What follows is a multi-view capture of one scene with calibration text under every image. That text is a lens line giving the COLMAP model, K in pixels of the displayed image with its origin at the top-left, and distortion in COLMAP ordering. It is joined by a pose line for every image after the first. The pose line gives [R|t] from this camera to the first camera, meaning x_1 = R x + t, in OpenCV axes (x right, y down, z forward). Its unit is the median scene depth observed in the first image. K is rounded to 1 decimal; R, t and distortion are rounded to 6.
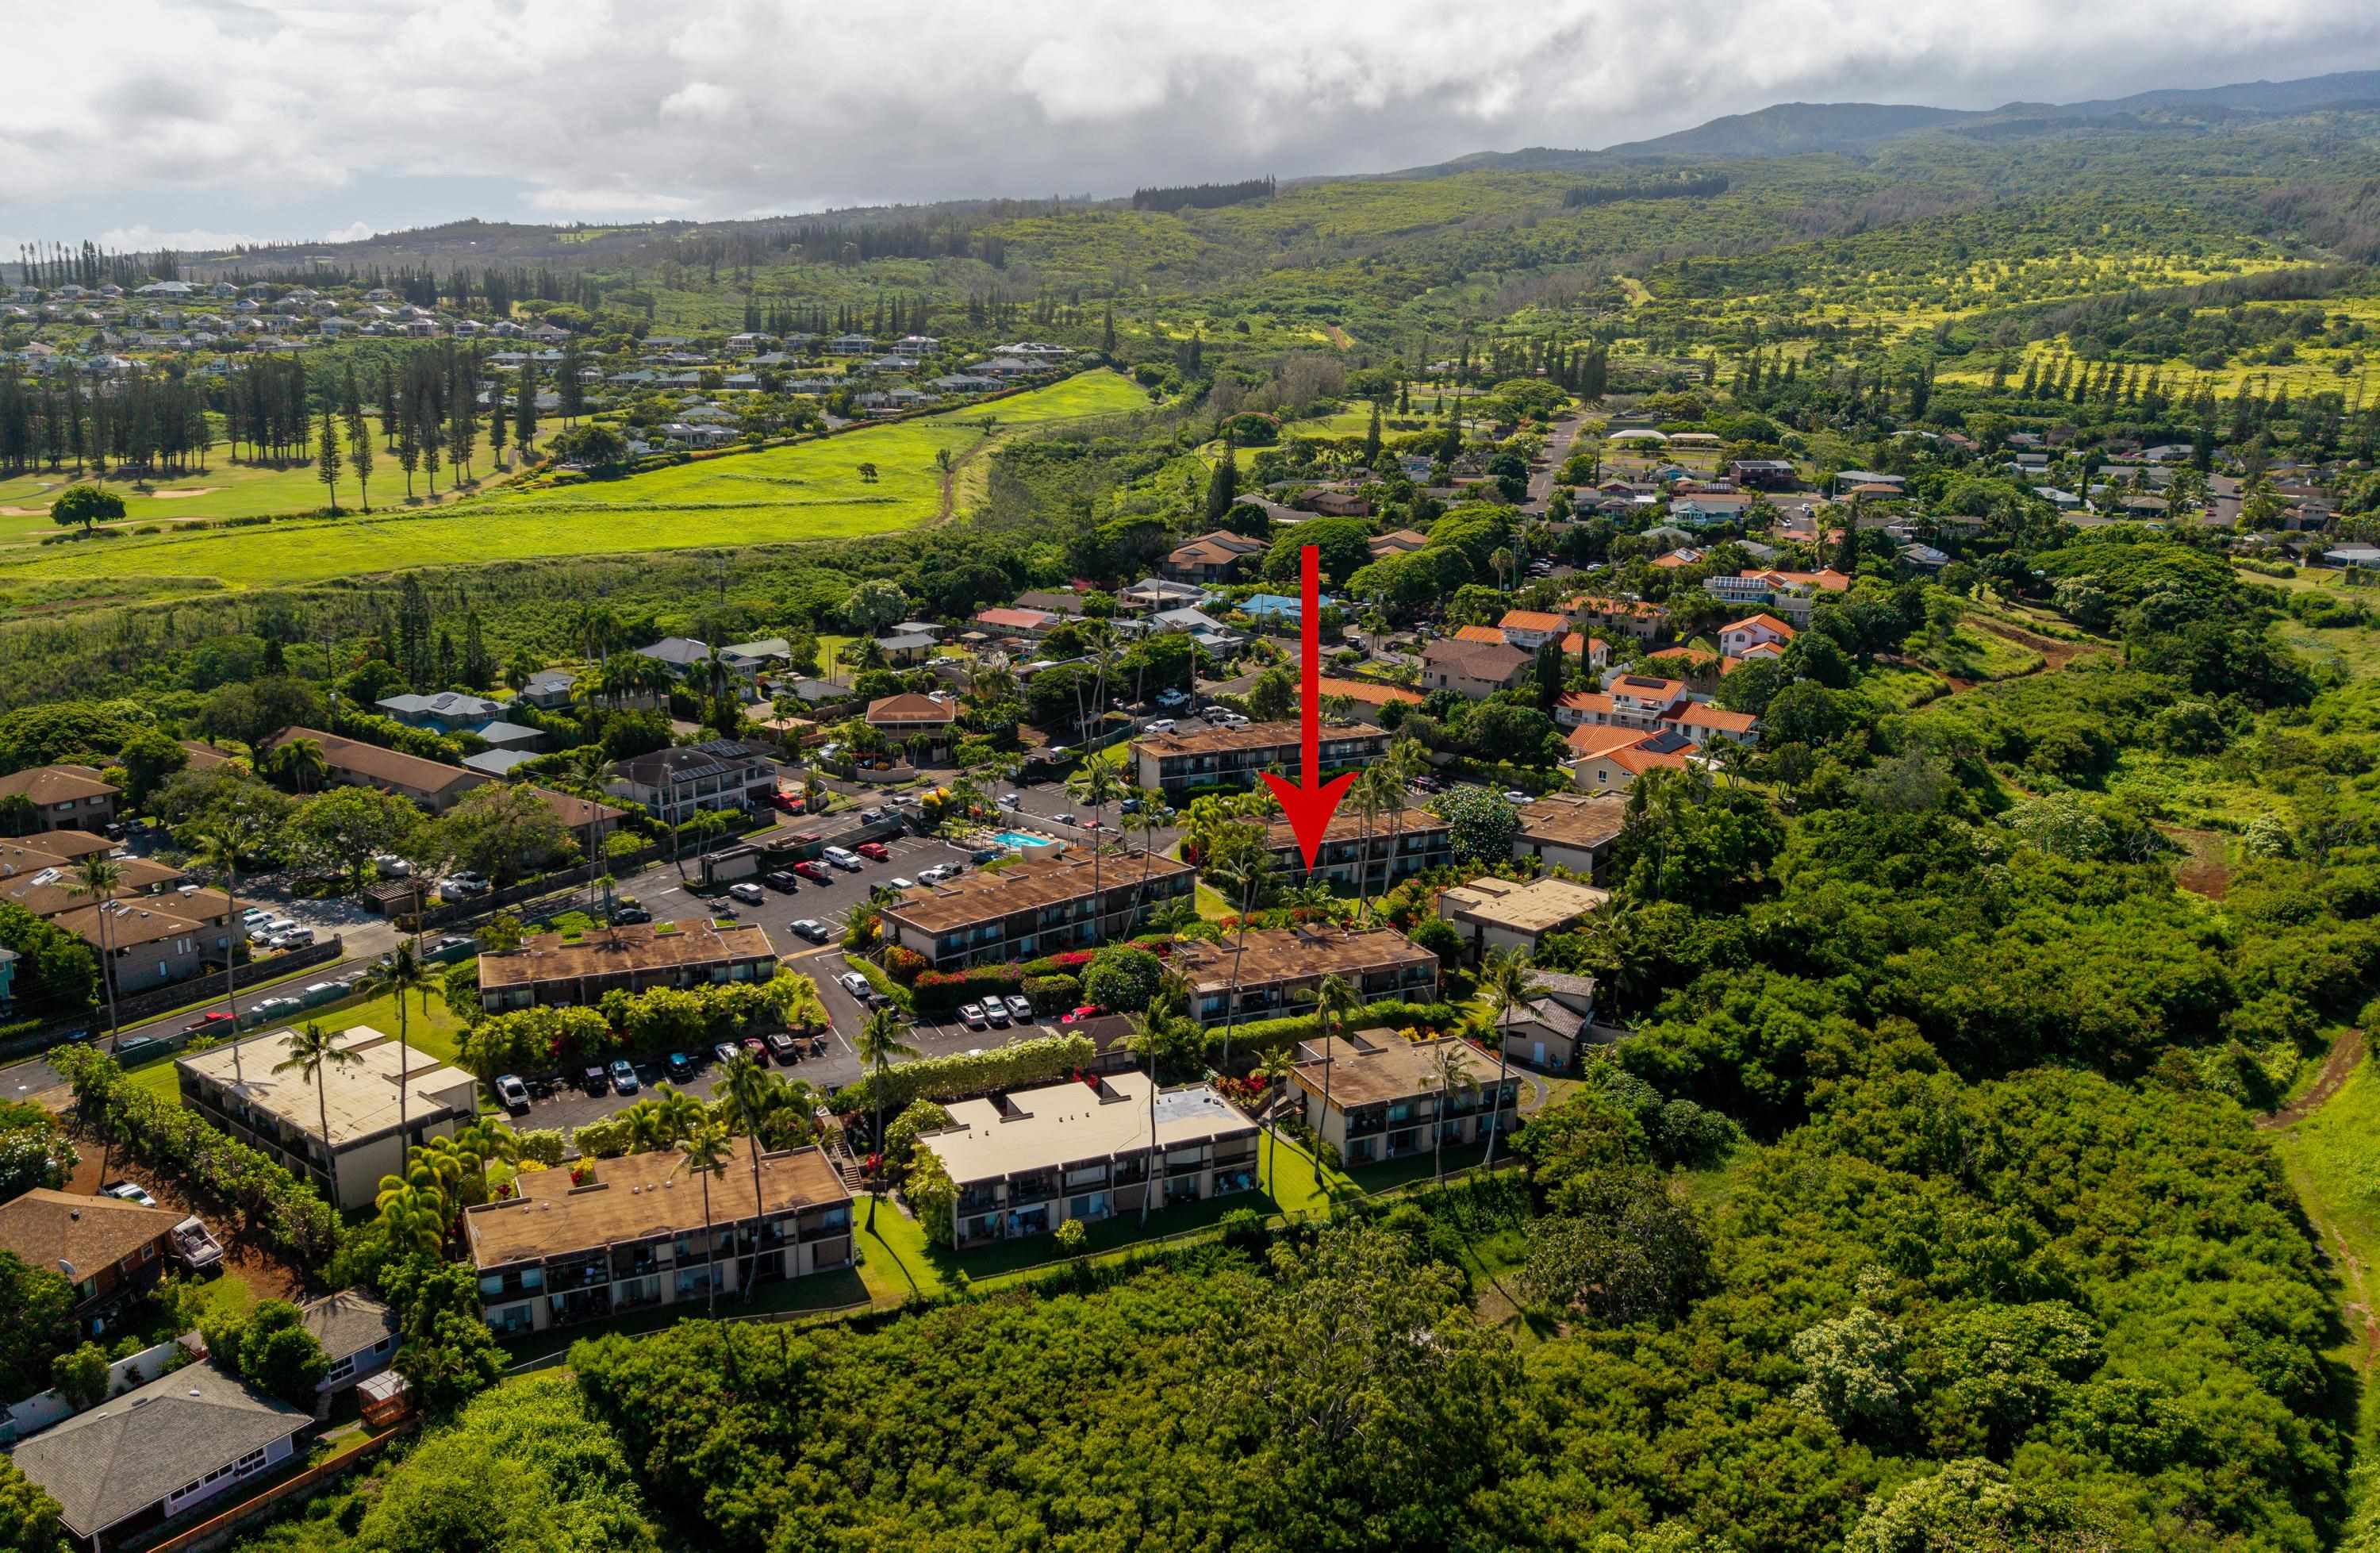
lens RADIAL K [[1894.7, 0, 1189.9], [0, 1894.7, 777.8], [0, 0, 1]] dist [-0.003616, -0.011043]
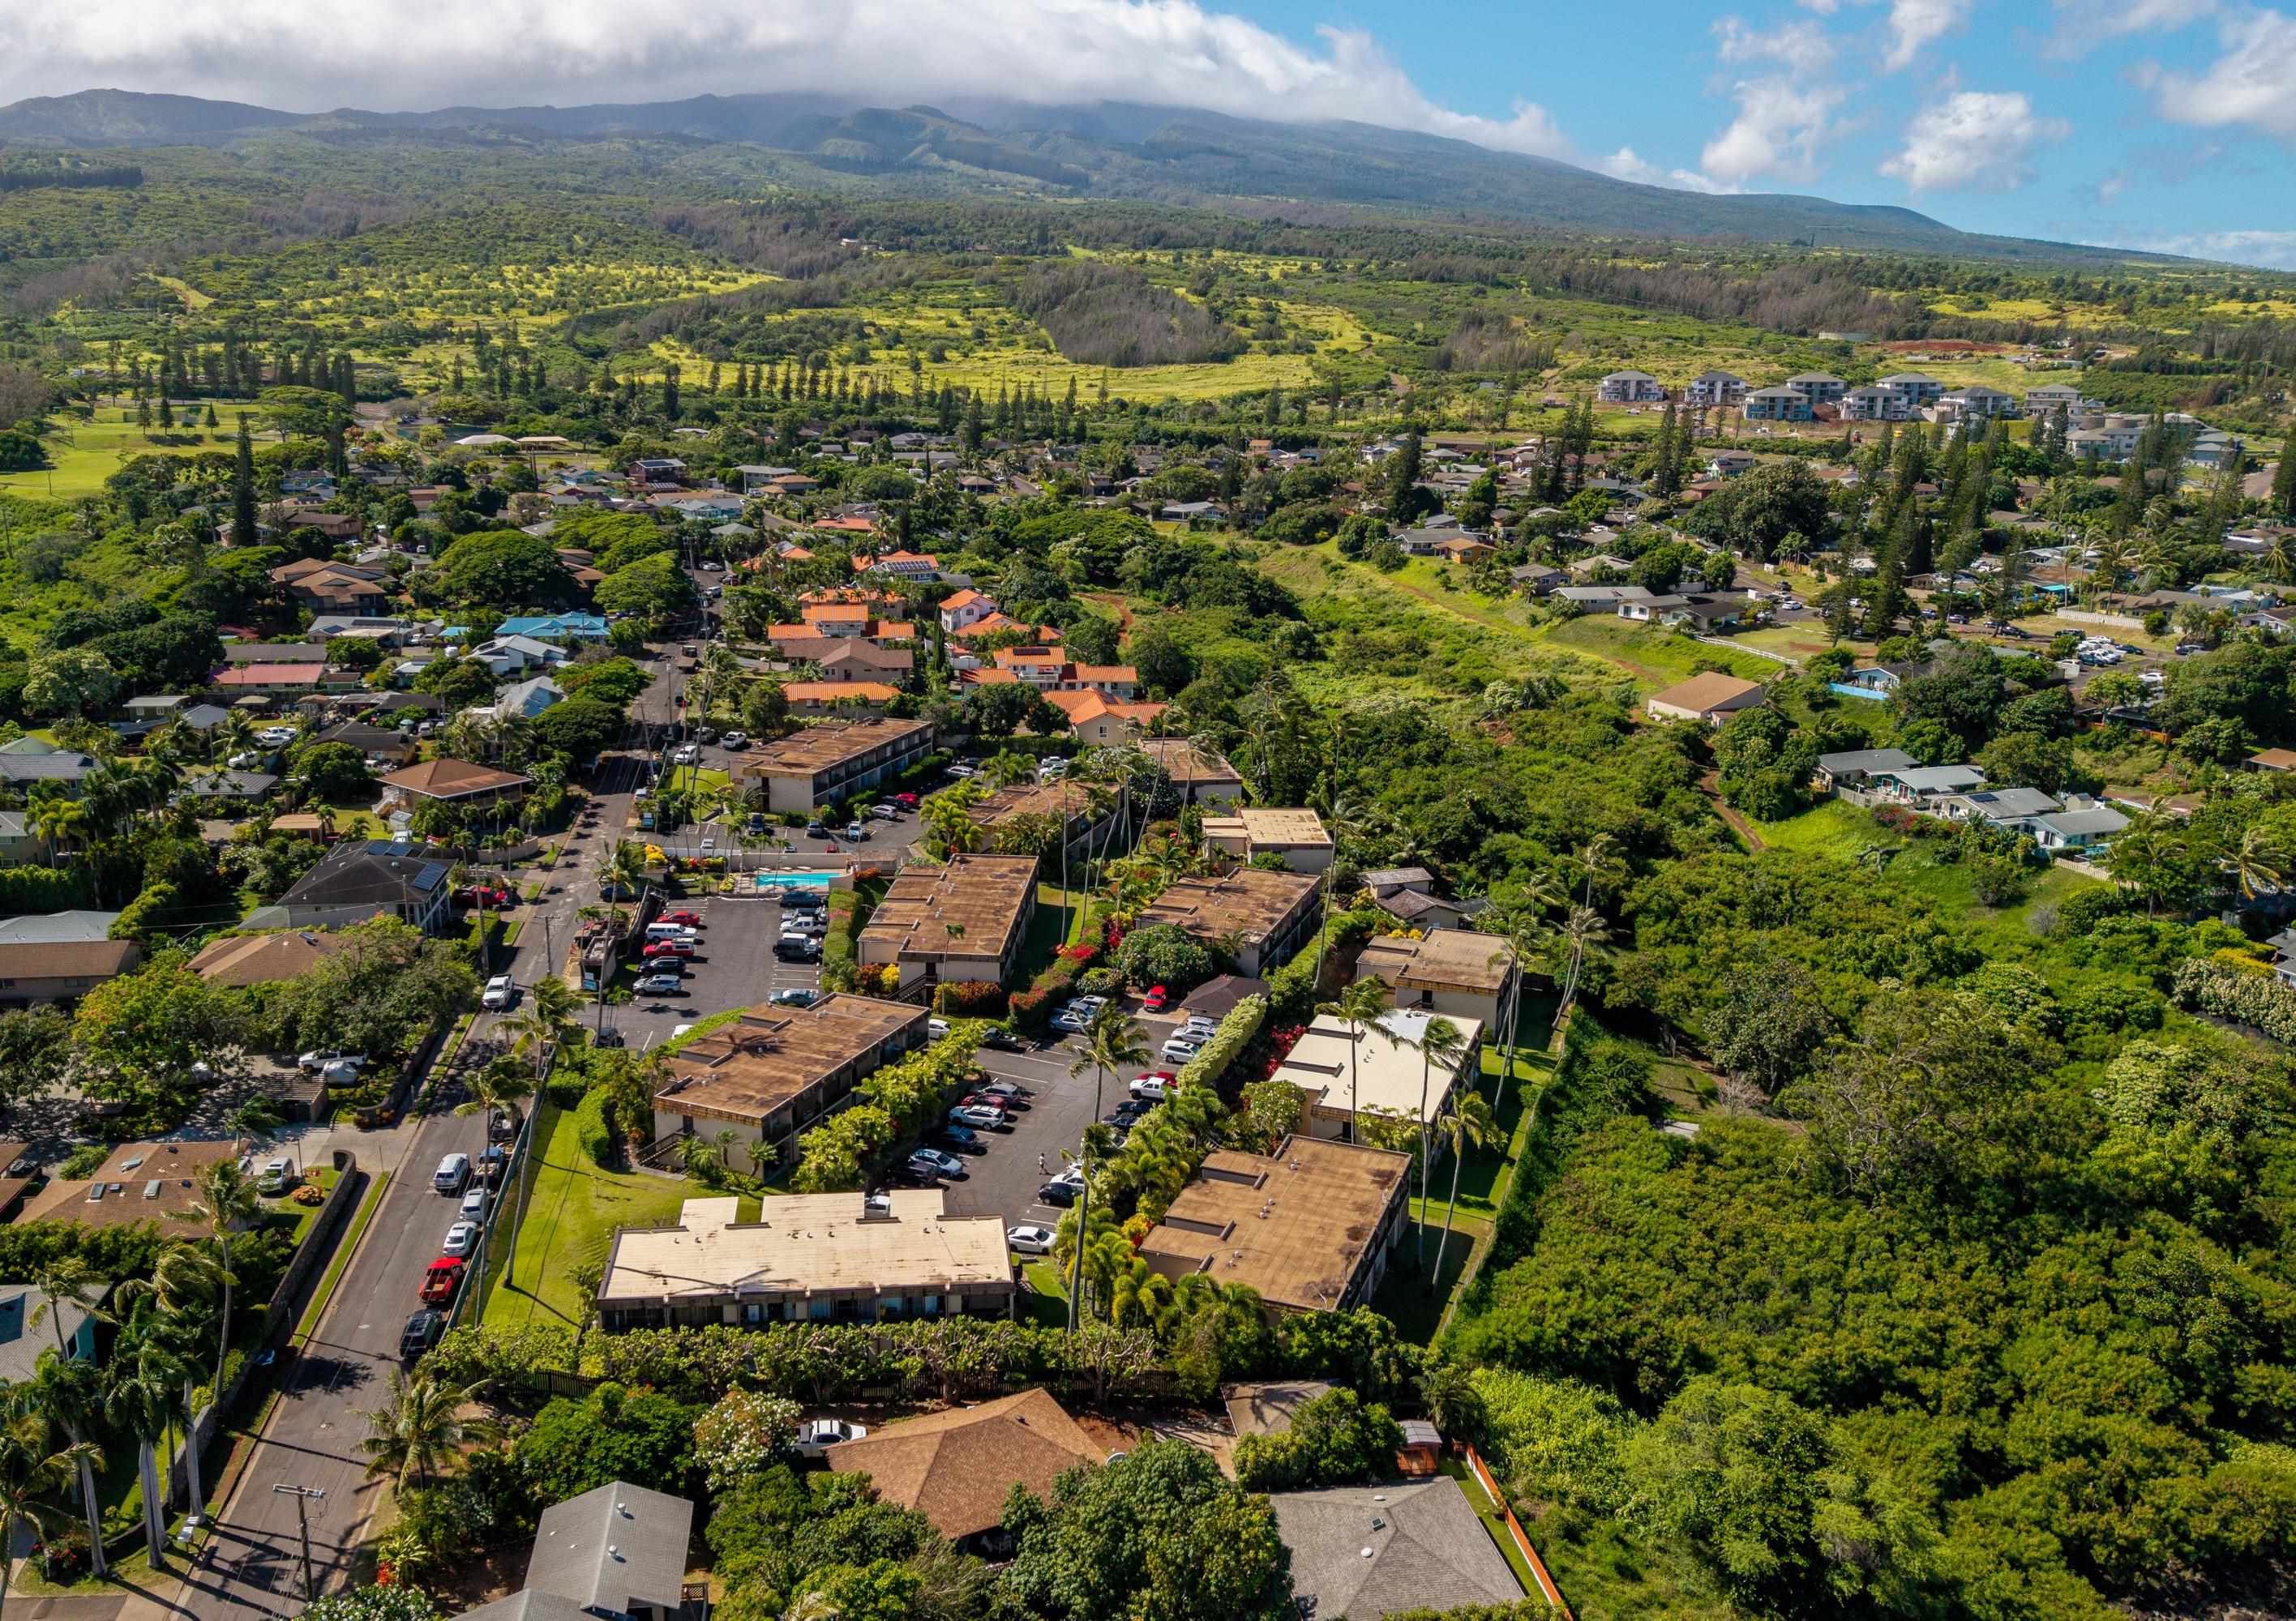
lens RADIAL K [[1876.7, 0, 1147.5], [0, 1876.7, 809.9], [0, 0, 1]] dist [-0.016839, -0.009814]
pose [[0.686014, -0.171304, 0.707135, -0.216141], [0.158876, 0.983704, 0.084172, -0.017632], [-0.710031, 0.054604, 0.702051, 0.078015]]
